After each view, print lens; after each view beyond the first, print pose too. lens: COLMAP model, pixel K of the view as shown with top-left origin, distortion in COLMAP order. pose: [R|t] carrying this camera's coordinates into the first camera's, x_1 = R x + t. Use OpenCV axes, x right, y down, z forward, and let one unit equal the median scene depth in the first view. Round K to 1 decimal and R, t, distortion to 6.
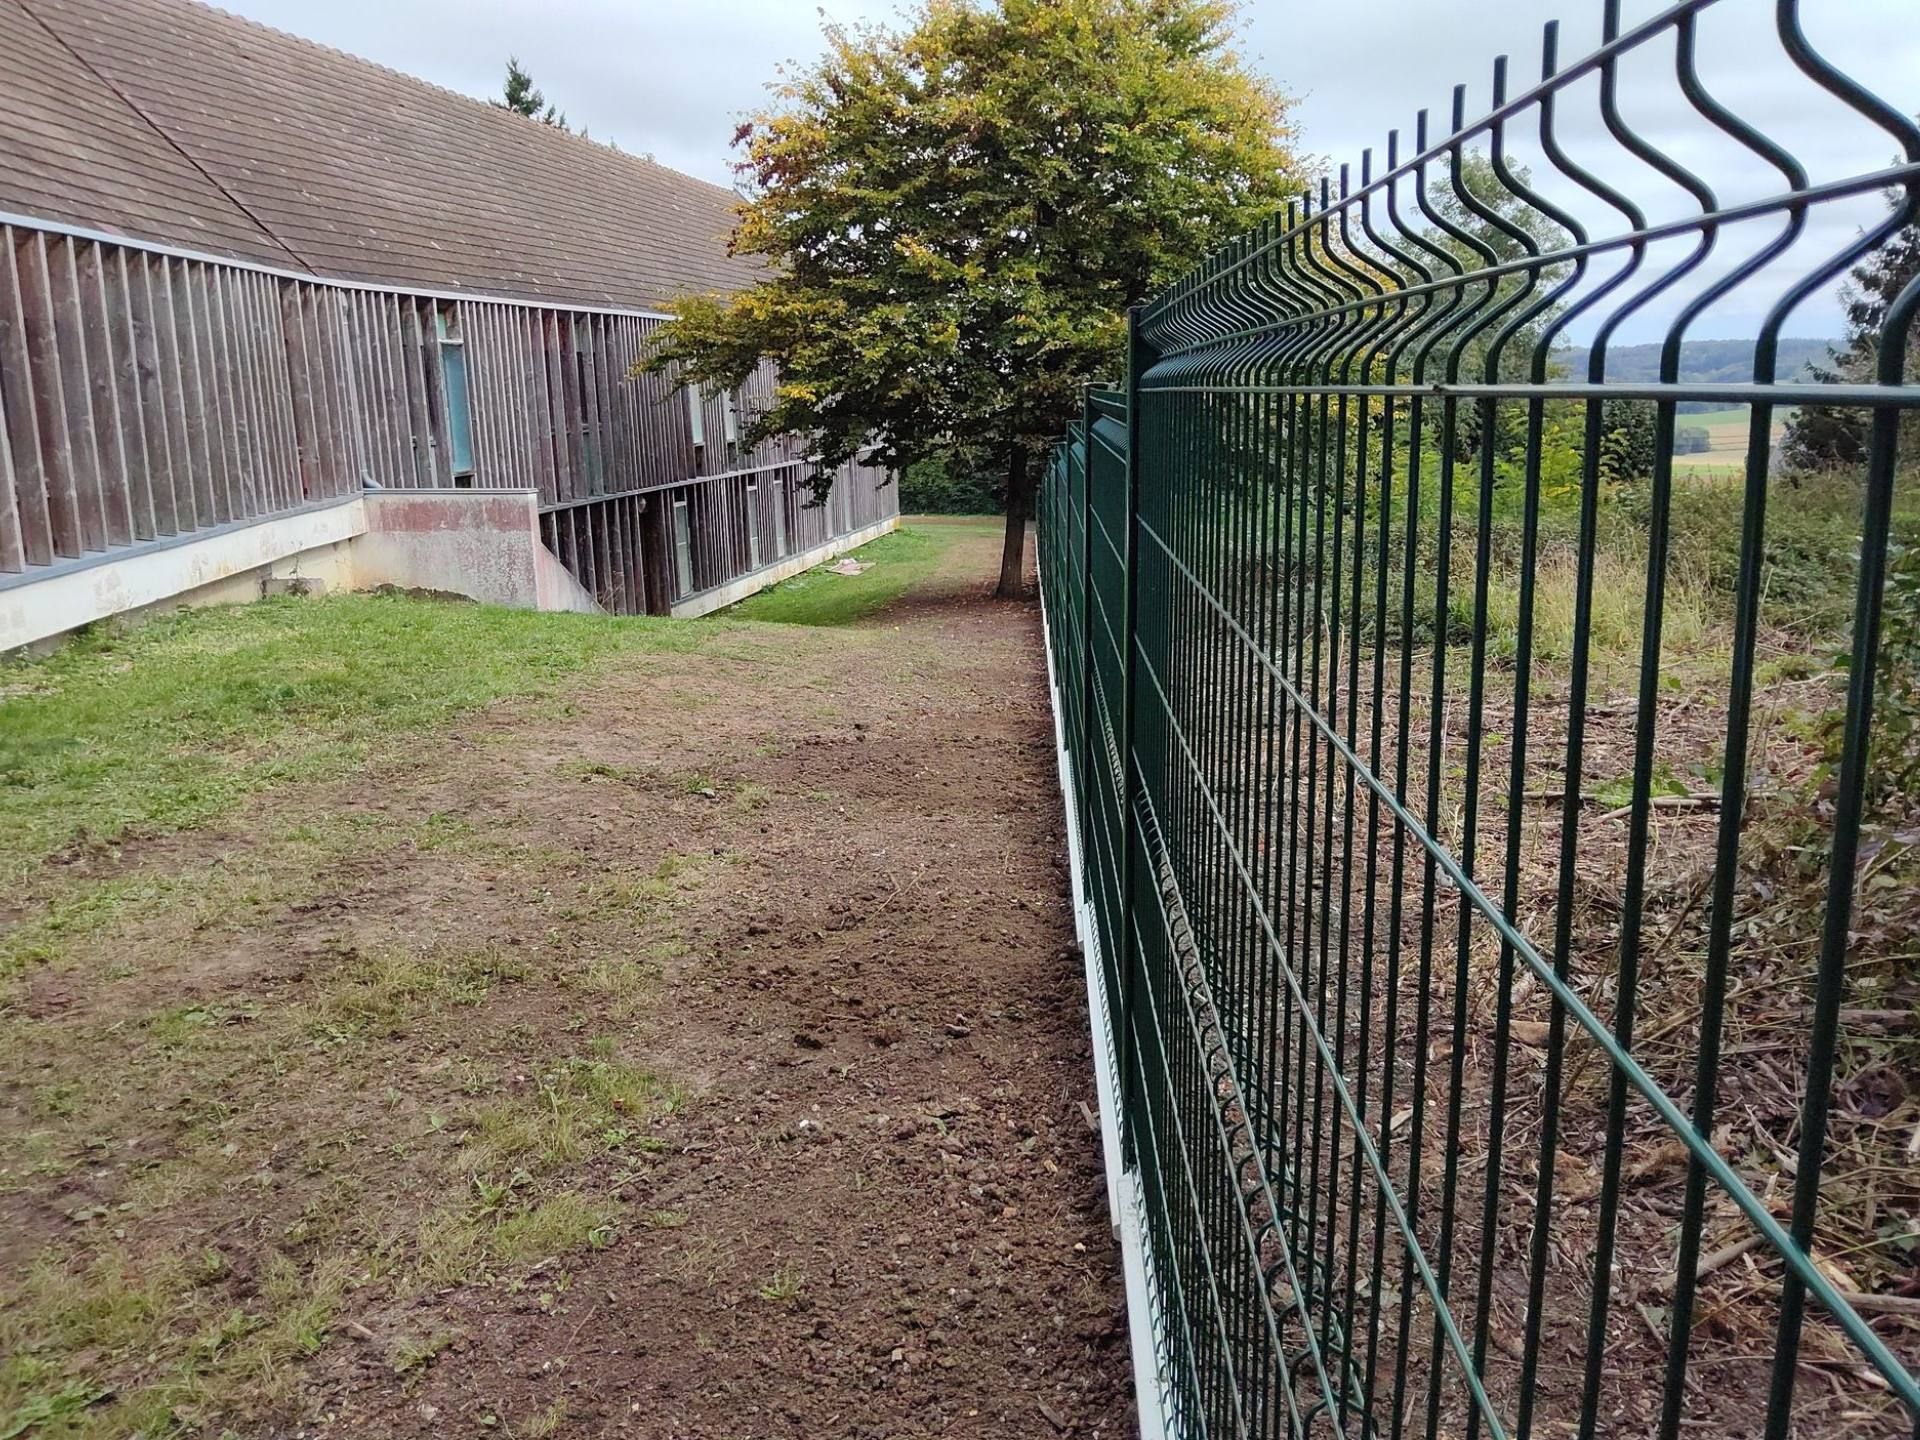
lens RADIAL K [[1527.0, 0, 960.0], [0, 1527.0, 720.0], [0, 0, 1]] dist [0.084472, -0.002454]
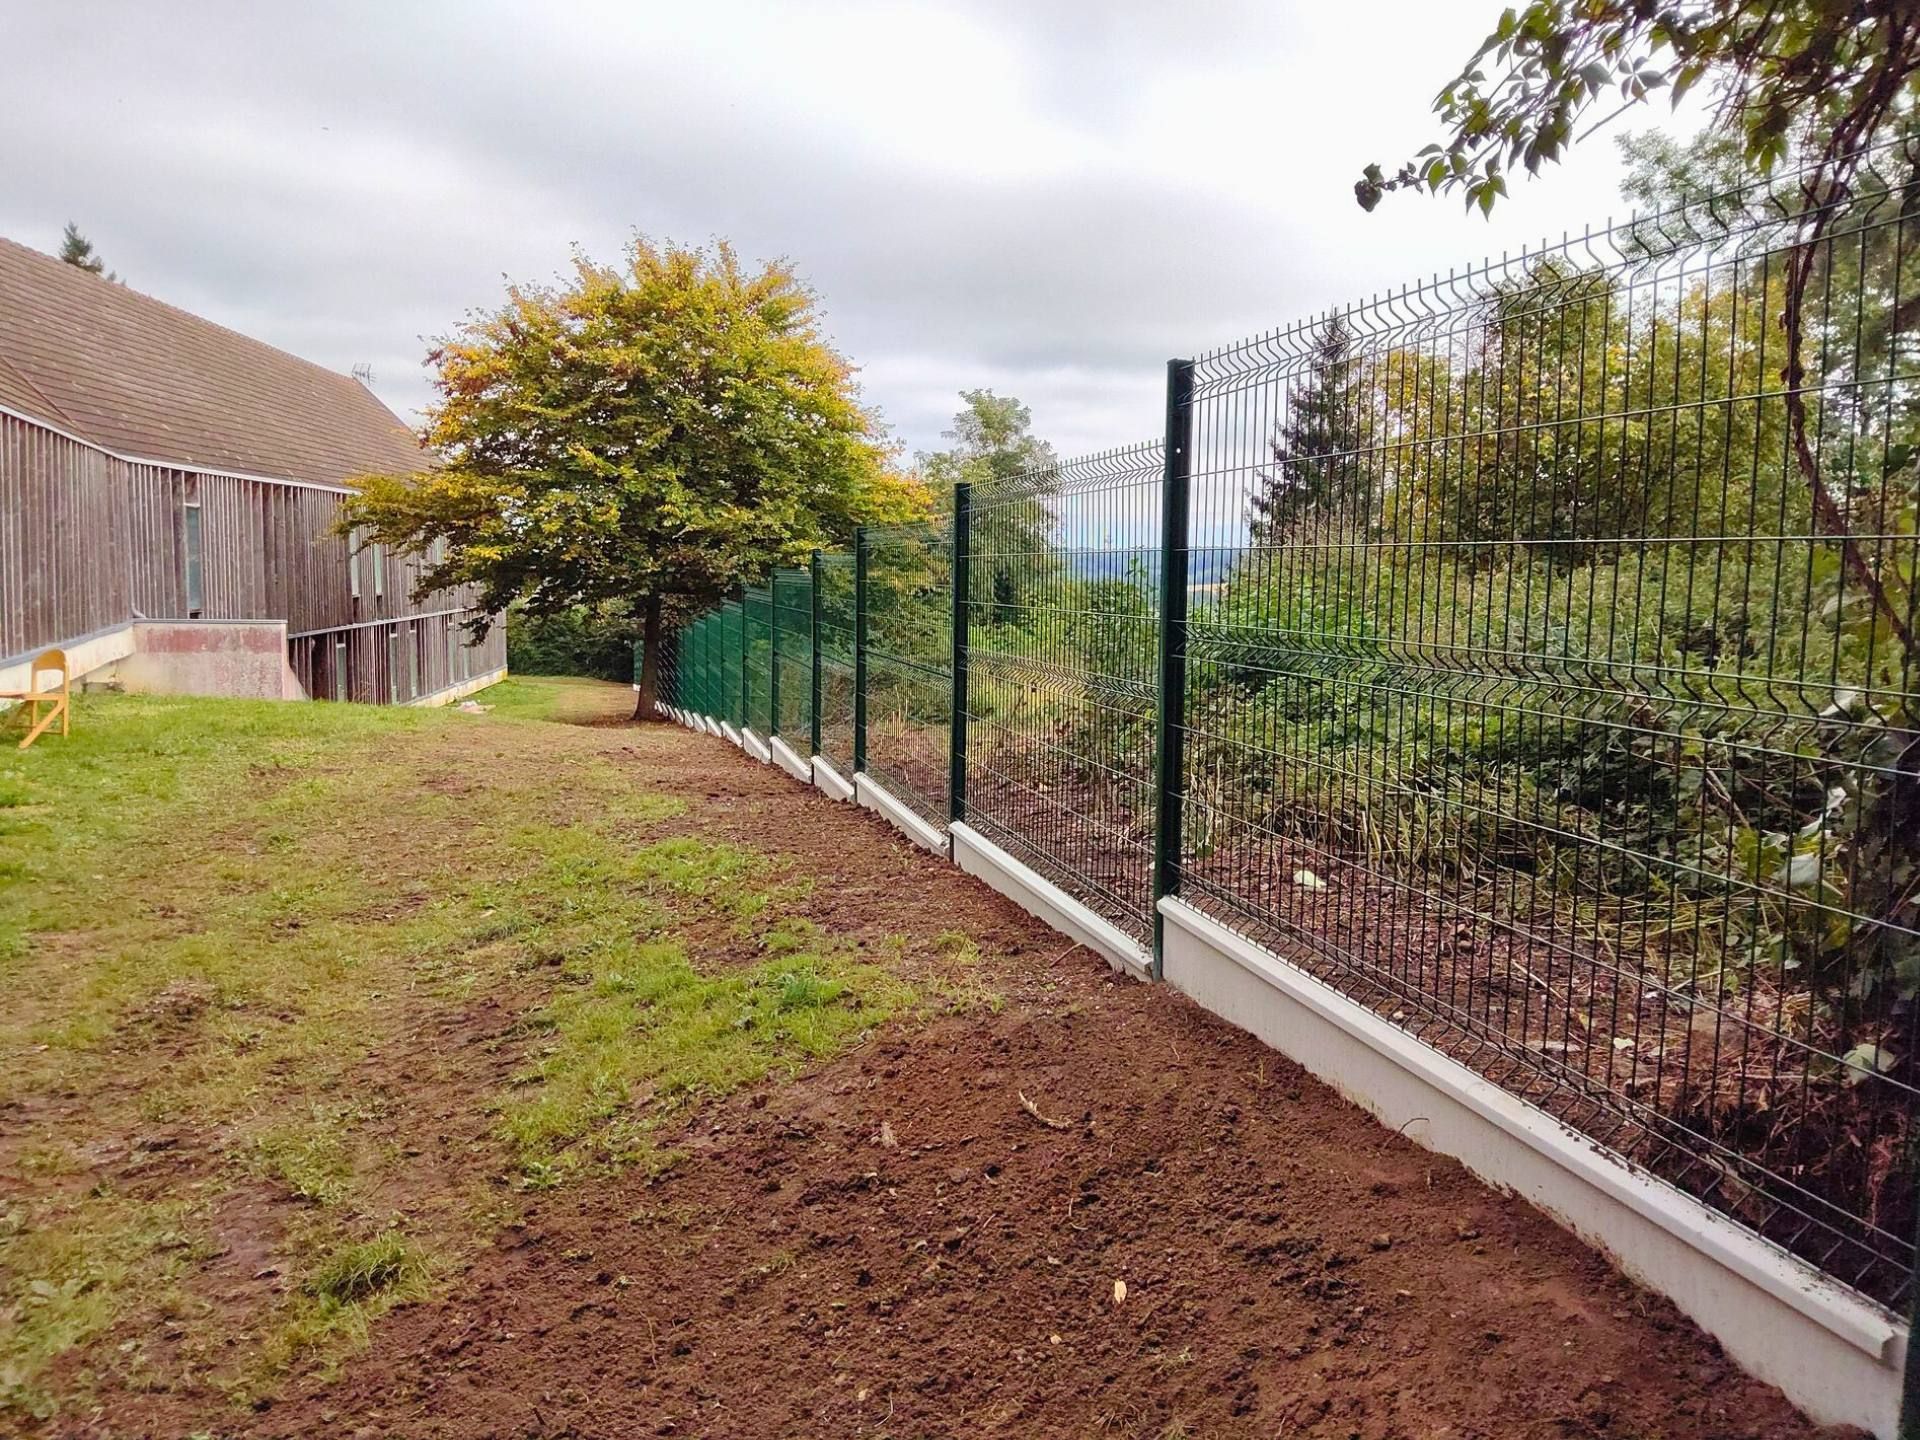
lens RADIAL K [[1617.3, 0, 960.0], [0, 1617.3, 720.0], [0, 0, 1]] dist [-0.001753, 0.000346]
pose [[0.959974, 0.010045, 0.279910, -0.100009], [0.023480, 0.992953, -0.116160, 0.090368], [-0.279104, 0.118083, 0.952973, -0.382170]]
